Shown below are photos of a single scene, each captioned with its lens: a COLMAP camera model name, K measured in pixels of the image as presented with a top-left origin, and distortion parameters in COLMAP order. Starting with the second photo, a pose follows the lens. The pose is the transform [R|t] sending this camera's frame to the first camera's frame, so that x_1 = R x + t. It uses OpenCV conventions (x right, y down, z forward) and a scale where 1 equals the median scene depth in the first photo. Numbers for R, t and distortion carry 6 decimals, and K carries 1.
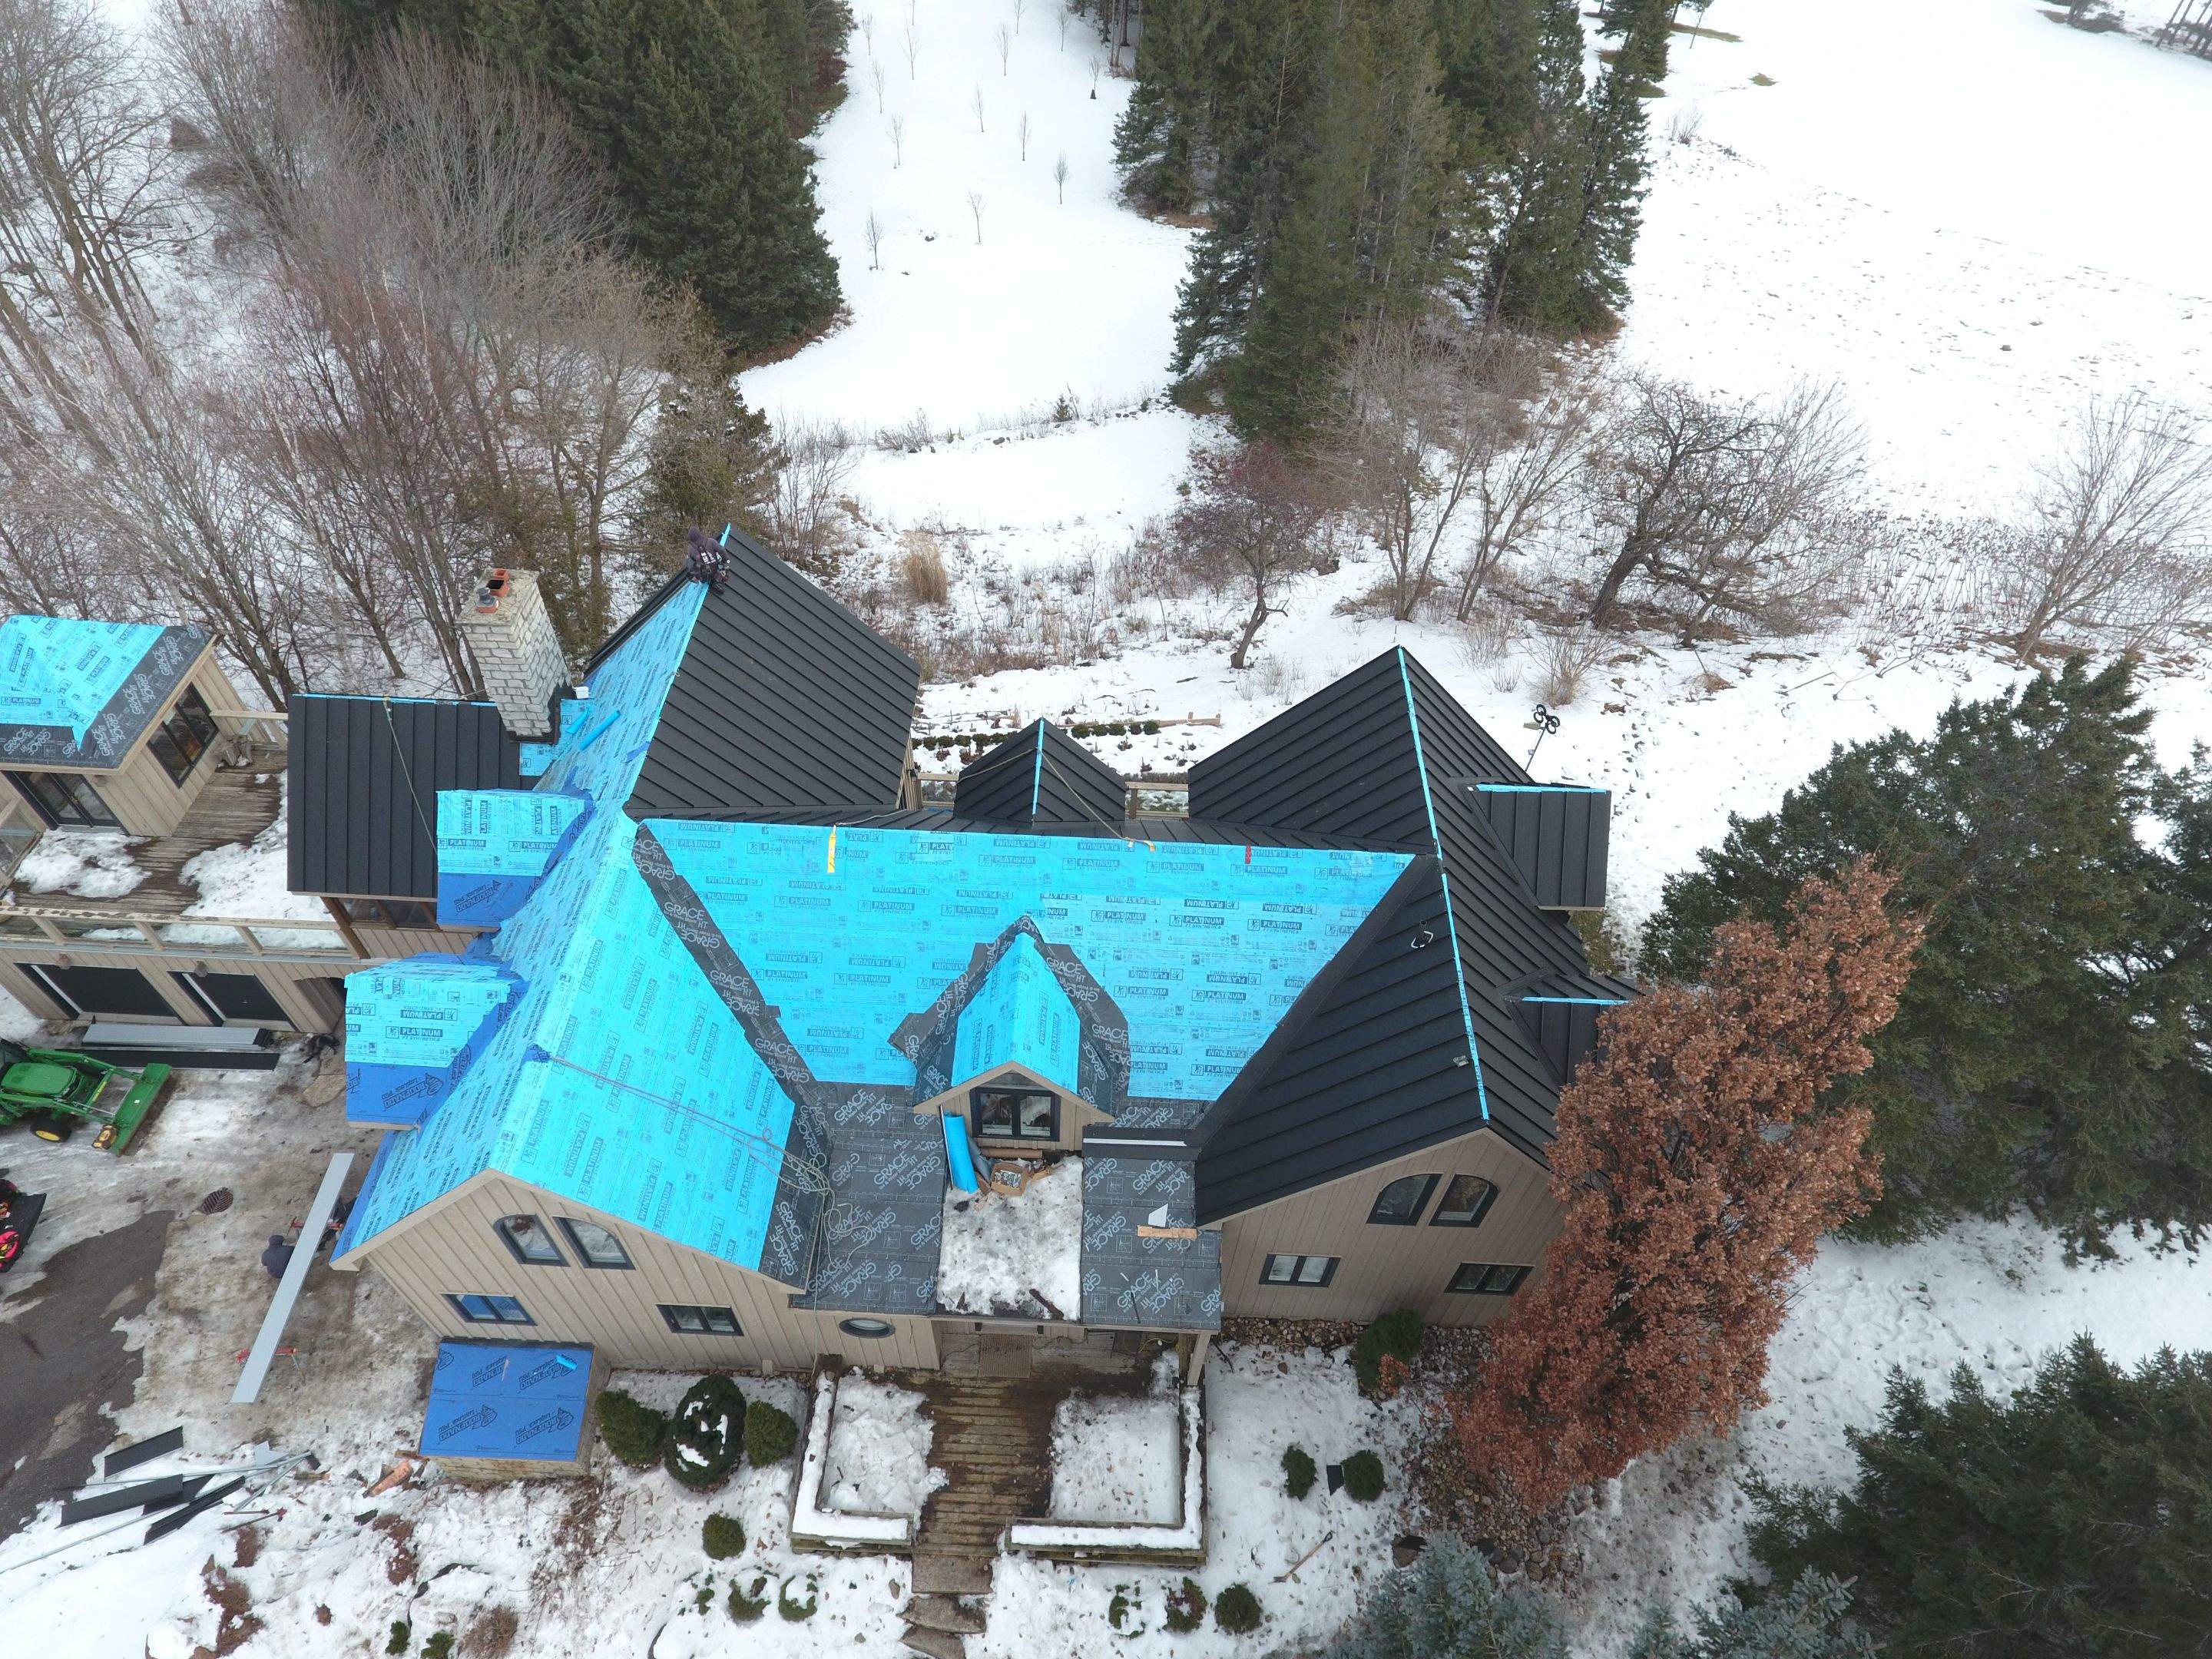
lens RADIAL K [[1296.7, 0, 1086.0], [0, 1296.7, 820.0], [0, 0, 1]] dist [-0.003535, 0.000069]
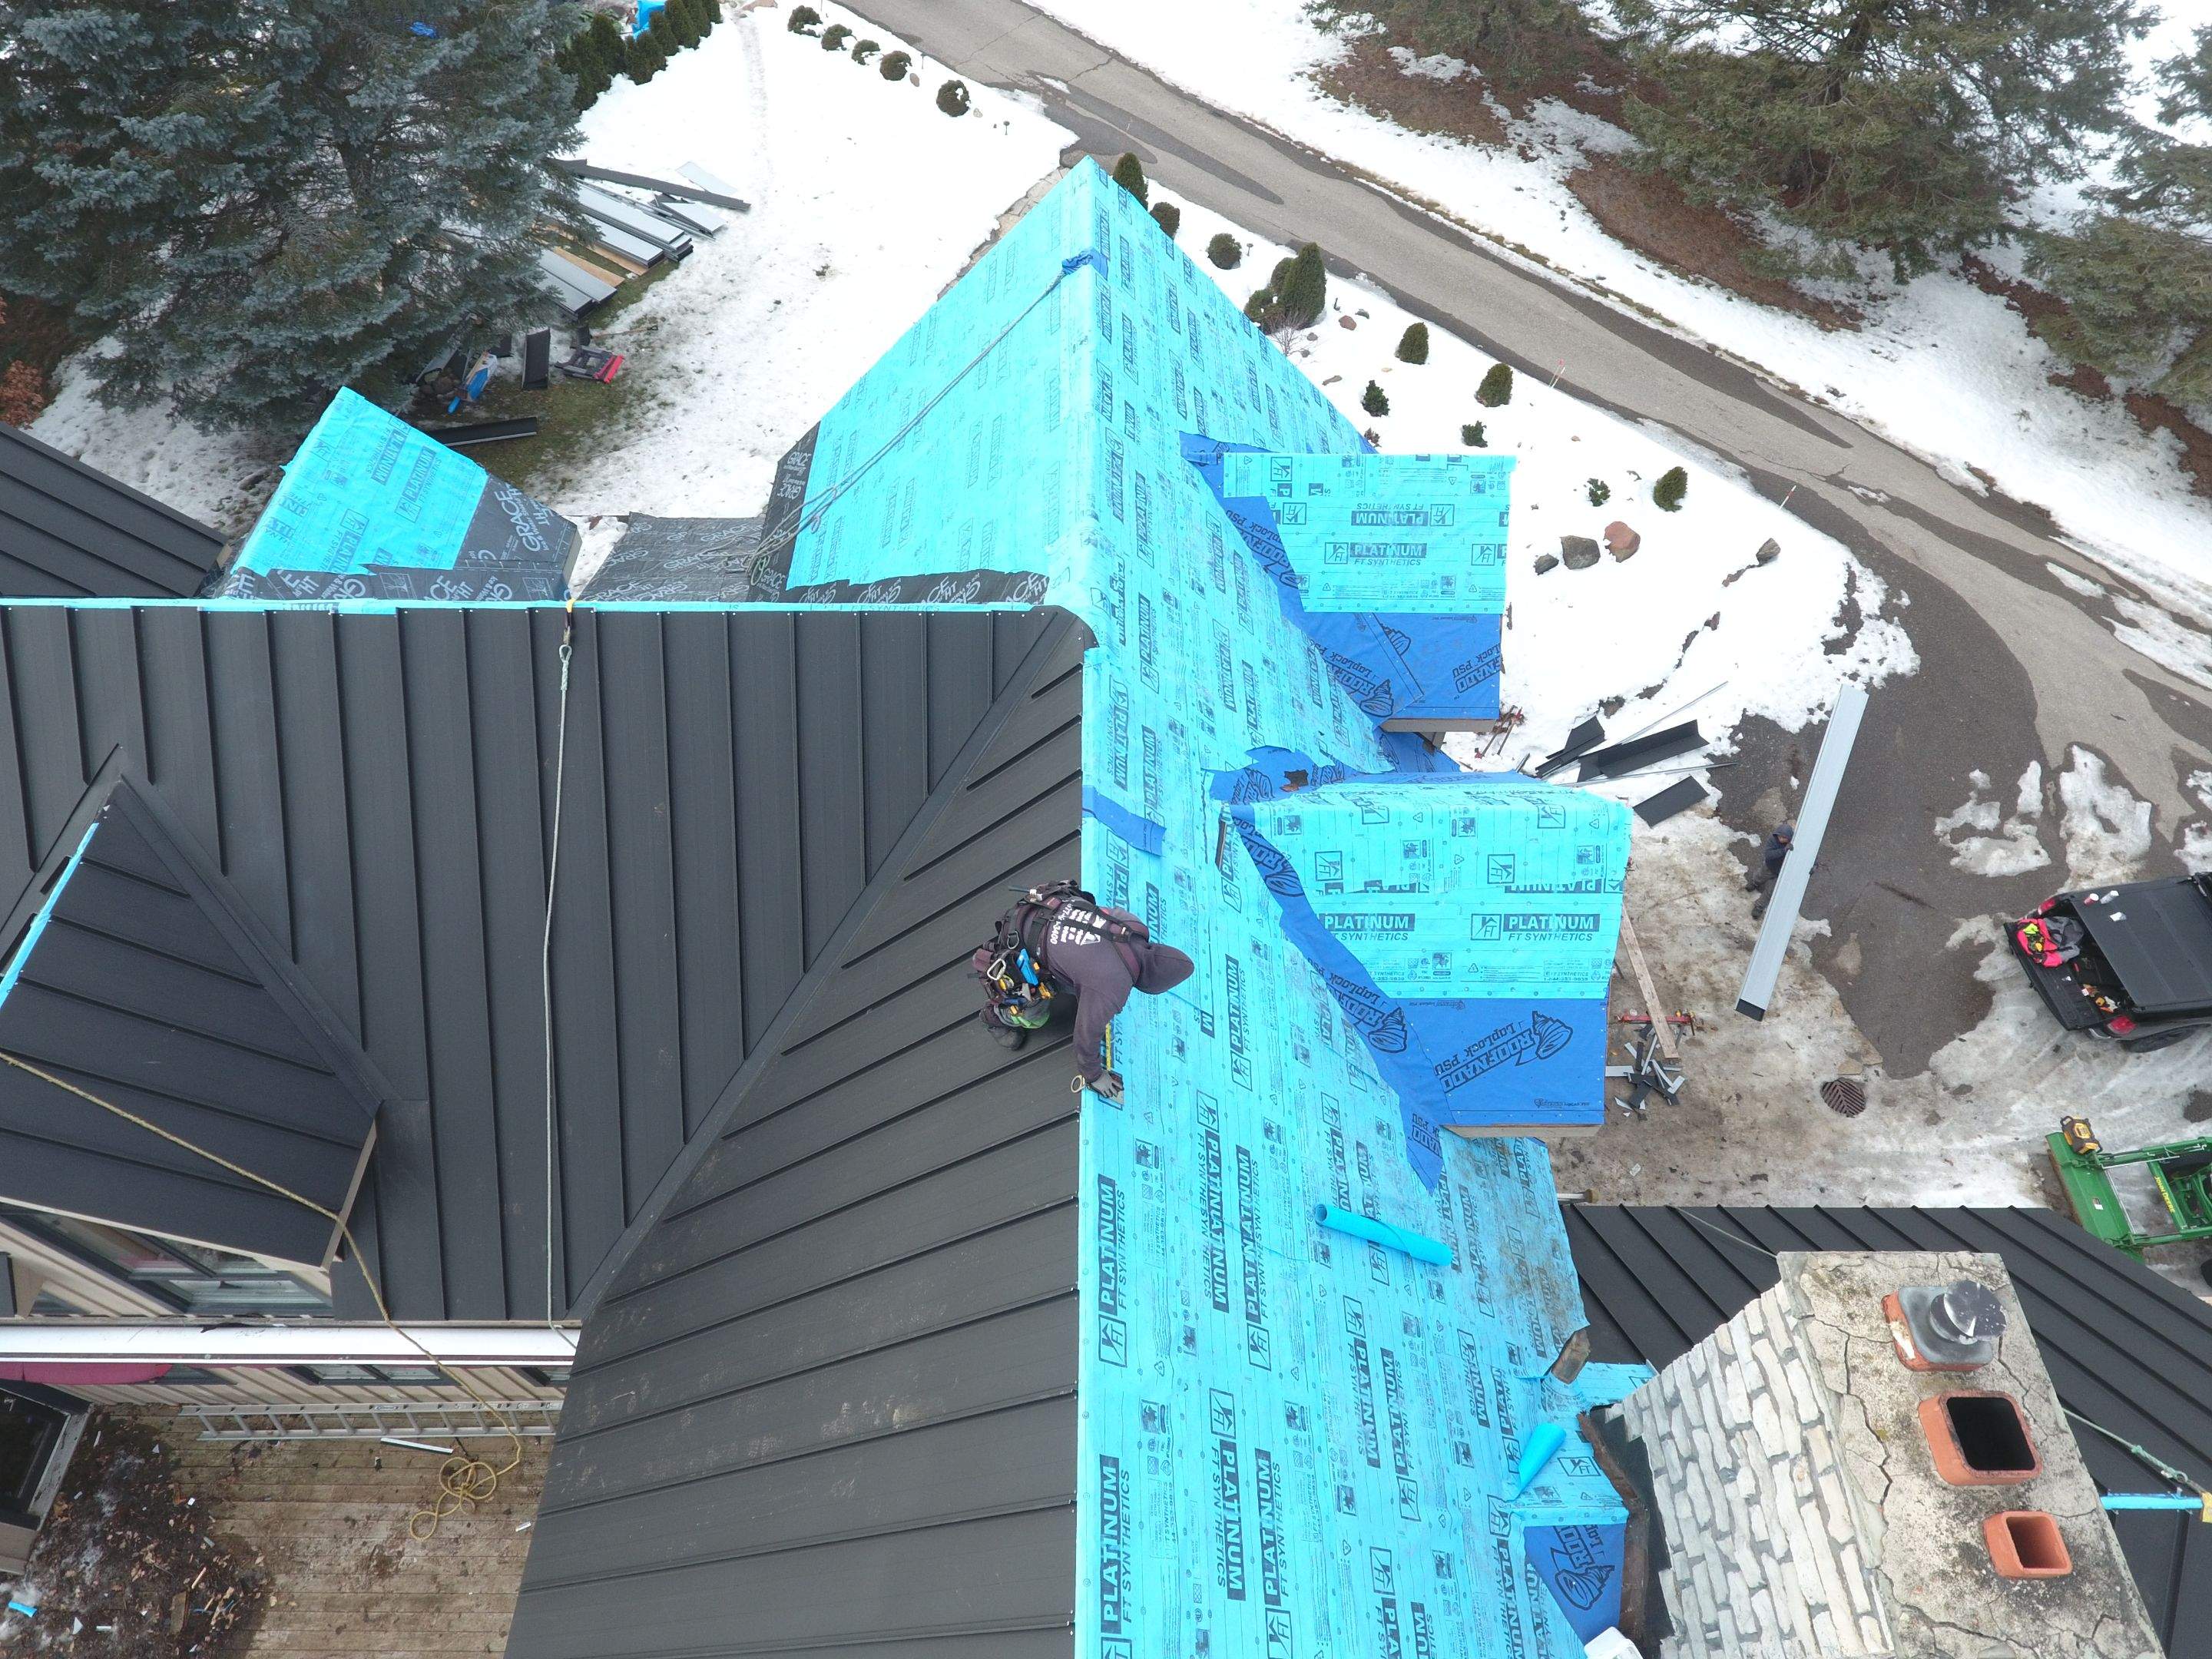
lens RADIAL K [[1296.7, 0, 1079.4], [0, 1296.7, 819.8], [0, 0, 1]] dist [-0.003535, 0.000069]
pose [[-0.998888, 0.010267, -0.046015, -0.308362], [-0.047142, -0.204692, 0.977690, -0.388013], [0.000619, 0.978773, 0.204949, 0.899760]]
